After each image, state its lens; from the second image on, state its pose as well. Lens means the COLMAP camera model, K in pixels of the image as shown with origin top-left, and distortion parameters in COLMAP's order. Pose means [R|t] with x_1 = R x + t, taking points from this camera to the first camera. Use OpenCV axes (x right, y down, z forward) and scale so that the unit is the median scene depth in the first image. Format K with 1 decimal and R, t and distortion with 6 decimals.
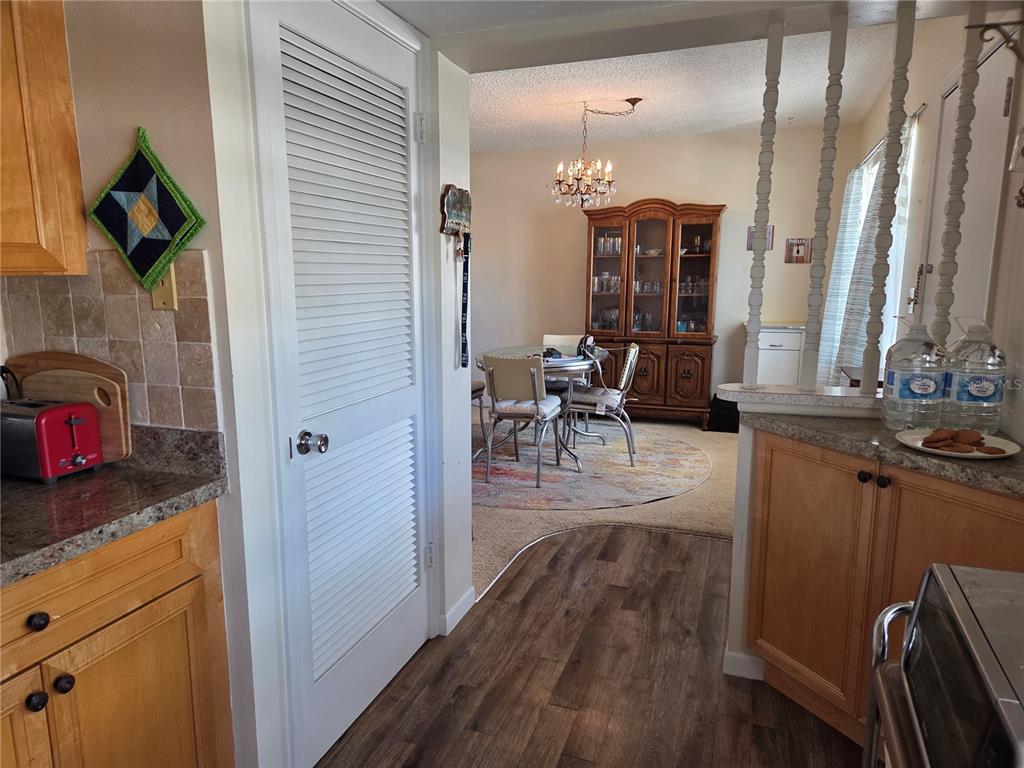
lens RADIAL K [[694.0, 0, 487.8], [0, 694.0, 389.4], [0, 0, 1]] dist [0.058941, -0.026029]
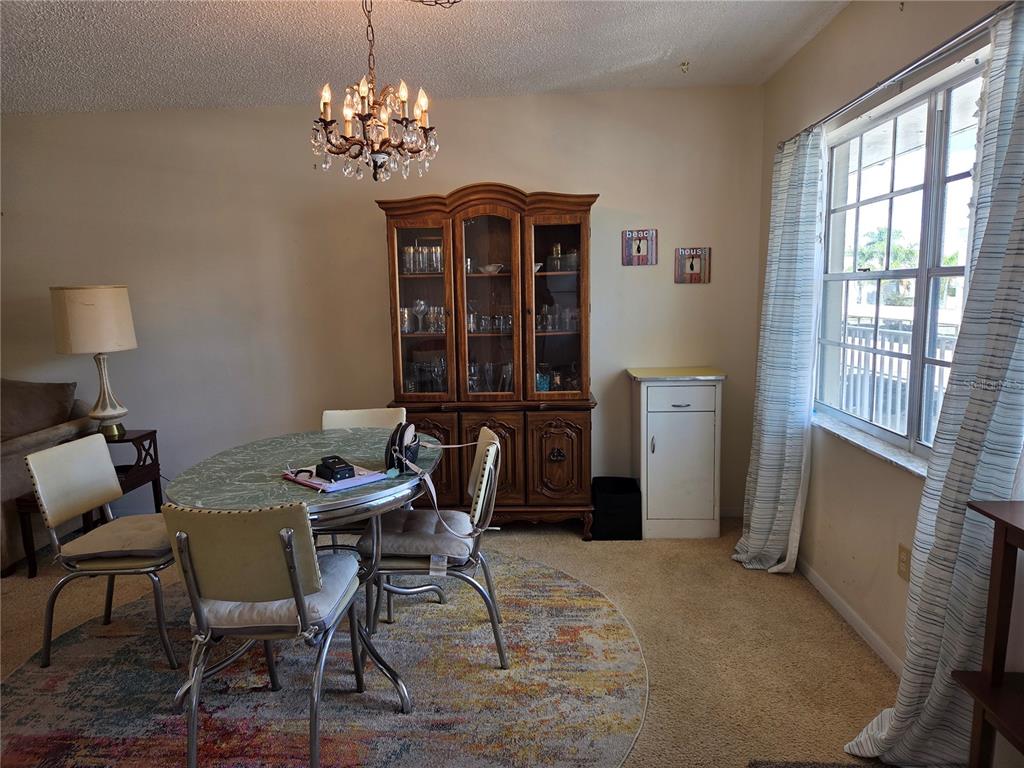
lens RADIAL K [[694.0, 0, 507.8], [0, 694.0, 381.0], [0, 0, 1]] dist [0.058941, -0.026029]
pose [[0.950582, -0.056584, 0.305273, 0.053713], [0.071027, 0.996810, -0.036404, -0.074673], [-0.302240, 0.056287, 0.951569, 0.422984]]
